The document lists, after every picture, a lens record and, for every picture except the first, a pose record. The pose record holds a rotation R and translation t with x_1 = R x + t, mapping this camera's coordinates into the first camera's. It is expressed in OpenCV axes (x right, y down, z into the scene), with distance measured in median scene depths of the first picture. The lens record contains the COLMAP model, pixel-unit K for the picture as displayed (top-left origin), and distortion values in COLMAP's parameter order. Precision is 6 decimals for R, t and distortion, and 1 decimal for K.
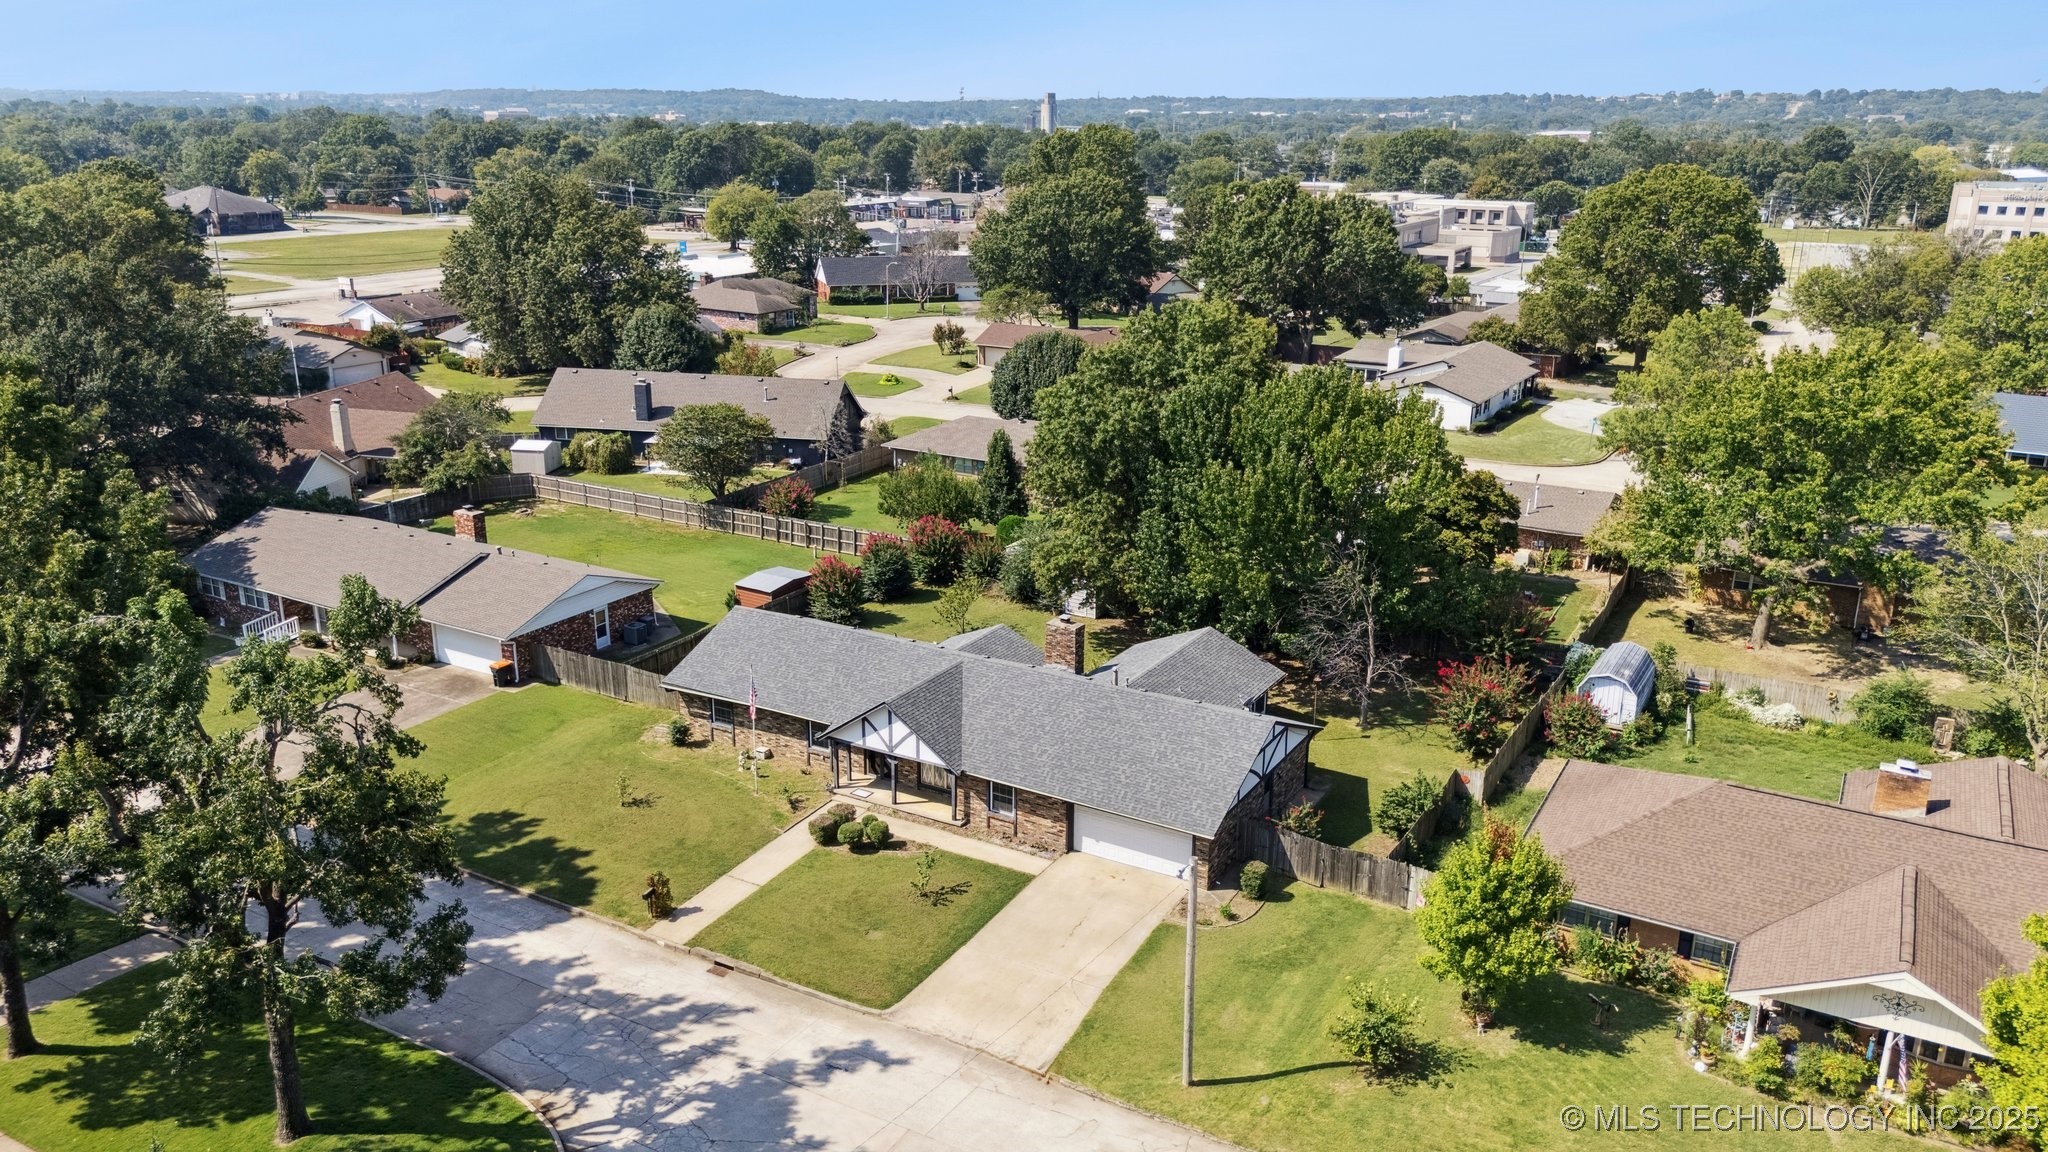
lens RADIAL K [[1513.7, 0, 1024.0], [0, 1513.7, 576.0], [0, 0, 1]] dist [0.136161, -0.184159]
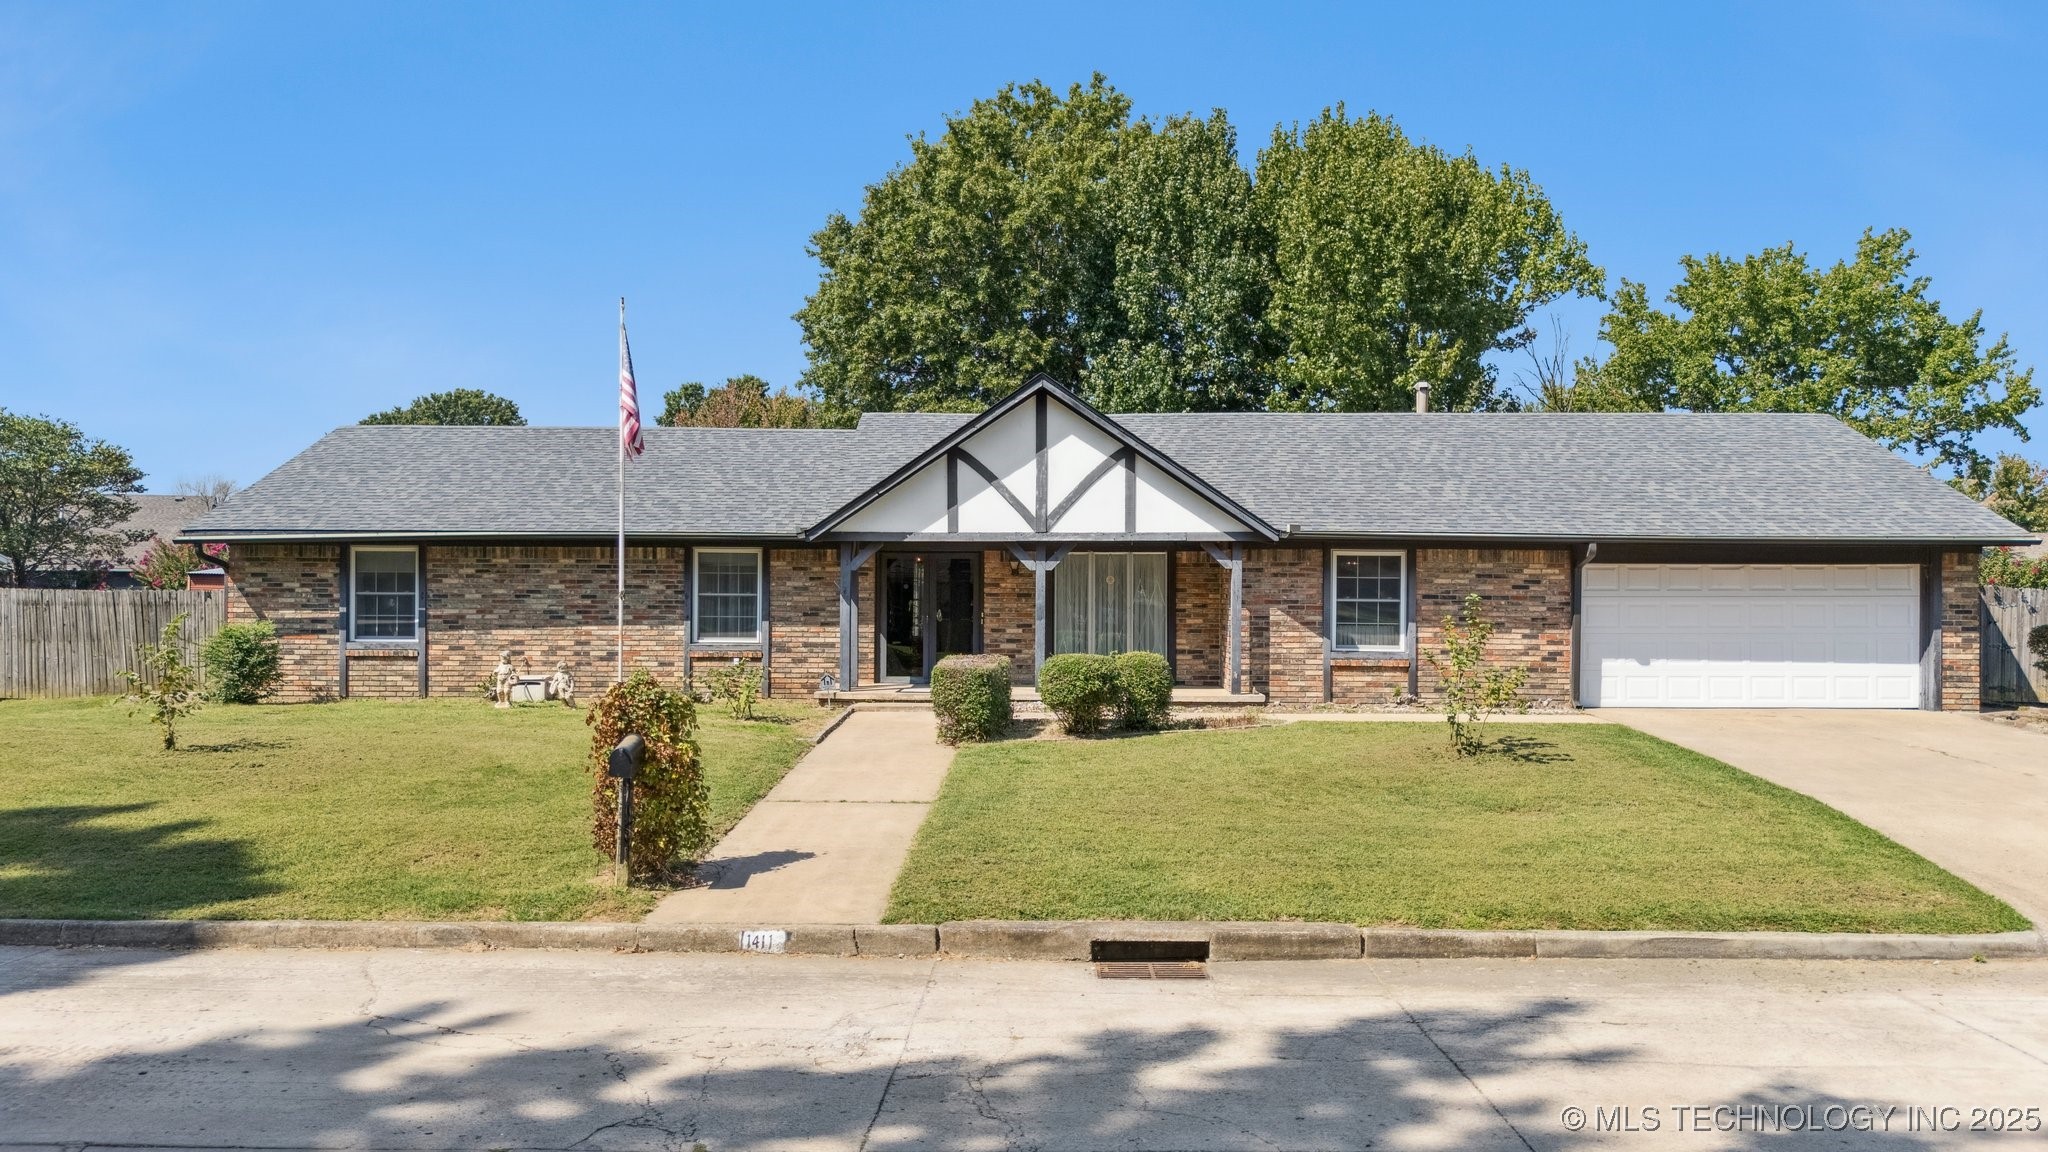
lens RADIAL K [[1513.7, 0, 1024.0], [0, 1513.7, 576.0], [0, 0, 1]] dist [0.136161, -0.184159]
pose [[0.873277, 0.001259, 0.487223, -0.274867], [0.150197, 0.950600, -0.271662, 0.229376], [-0.463496, 0.310415, 0.829948, 0.719123]]
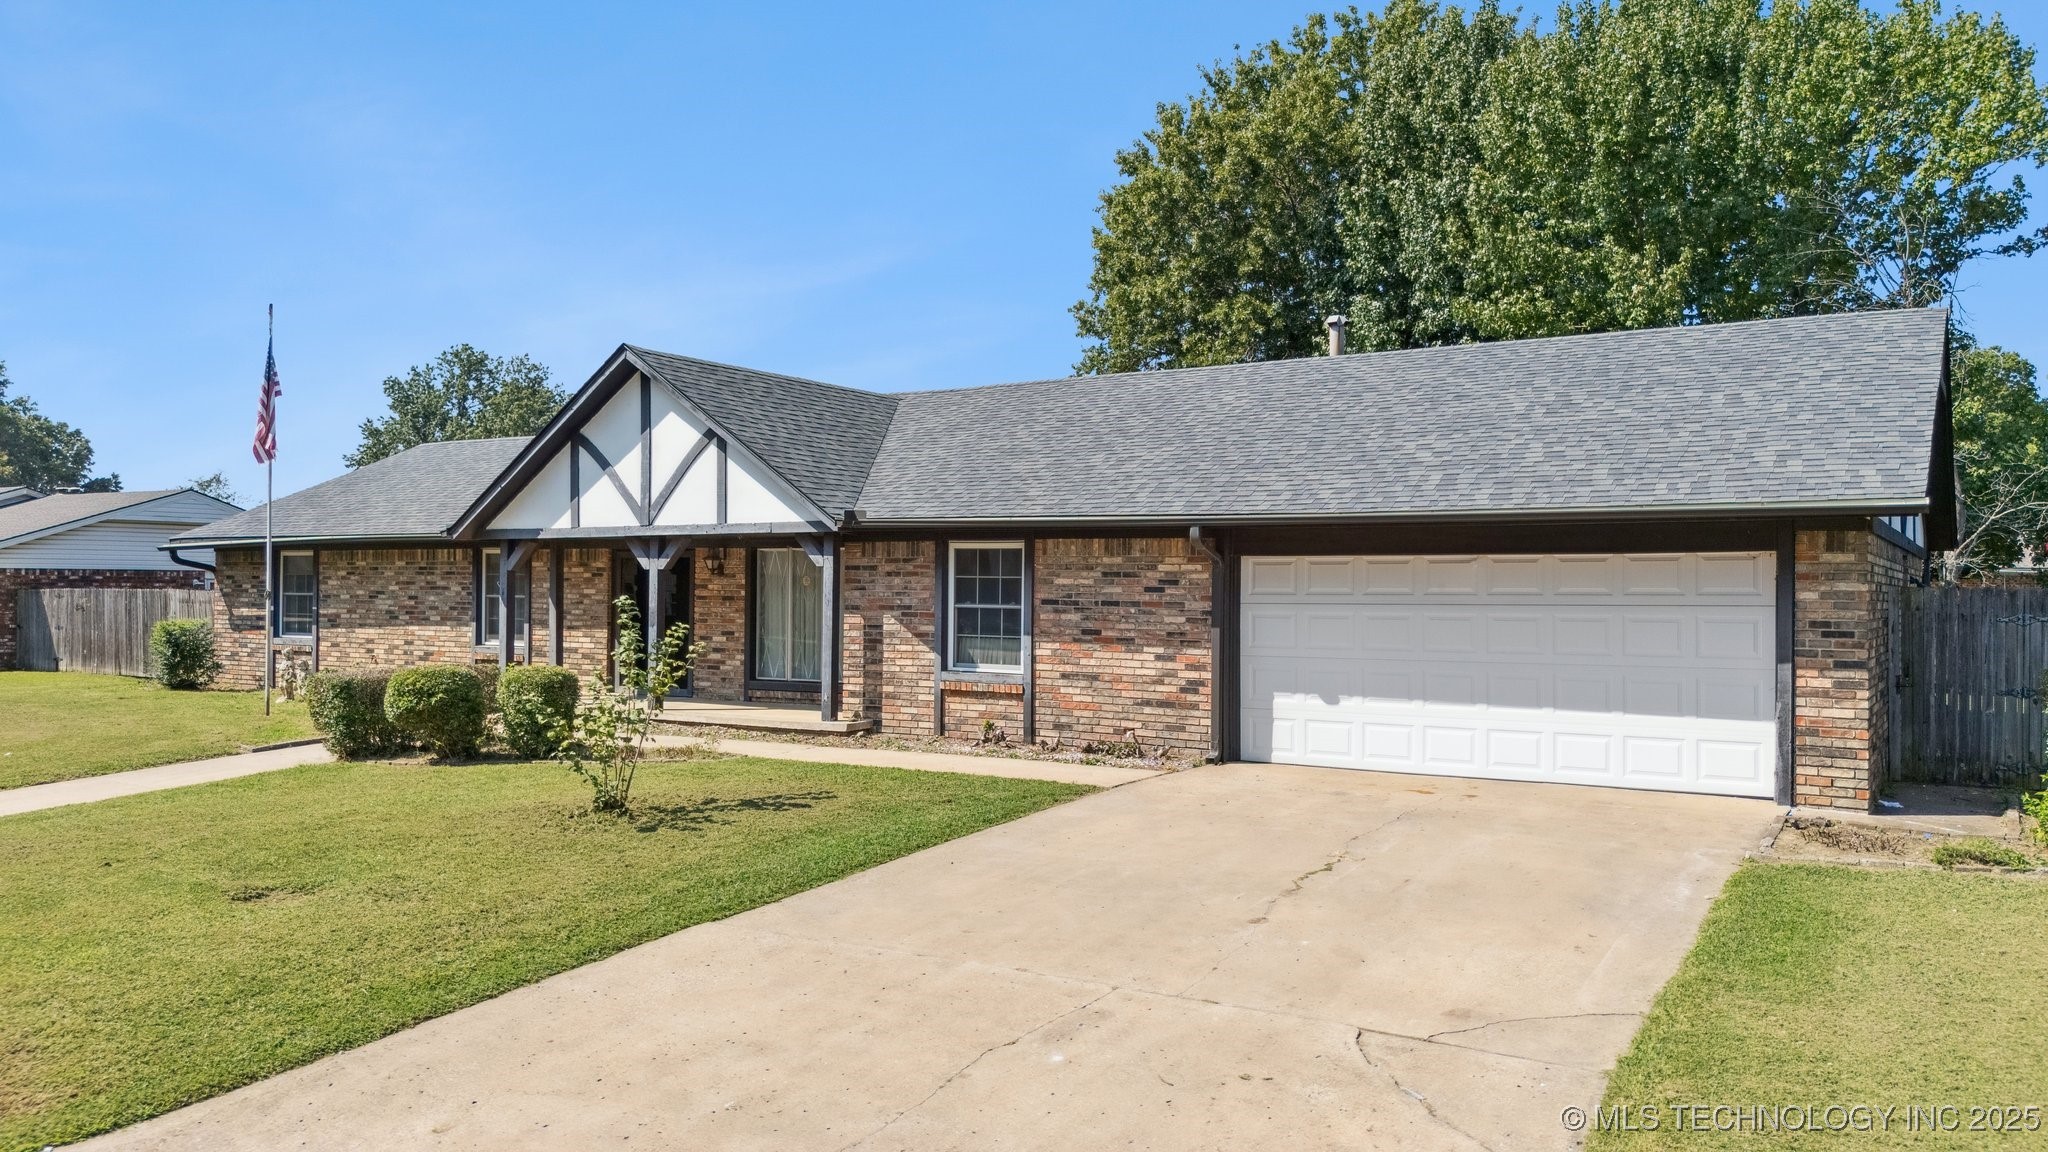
lens RADIAL K [[1513.7, 0, 1024.0], [0, 1513.7, 576.0], [0, 0, 1]] dist [0.136161, -0.184159]
pose [[0.999044, 0.000980, -0.043705, 0.005651], [-0.014709, 0.948993, -0.314955, 0.231069], [0.041167, 0.315296, 0.948100, 0.718400]]
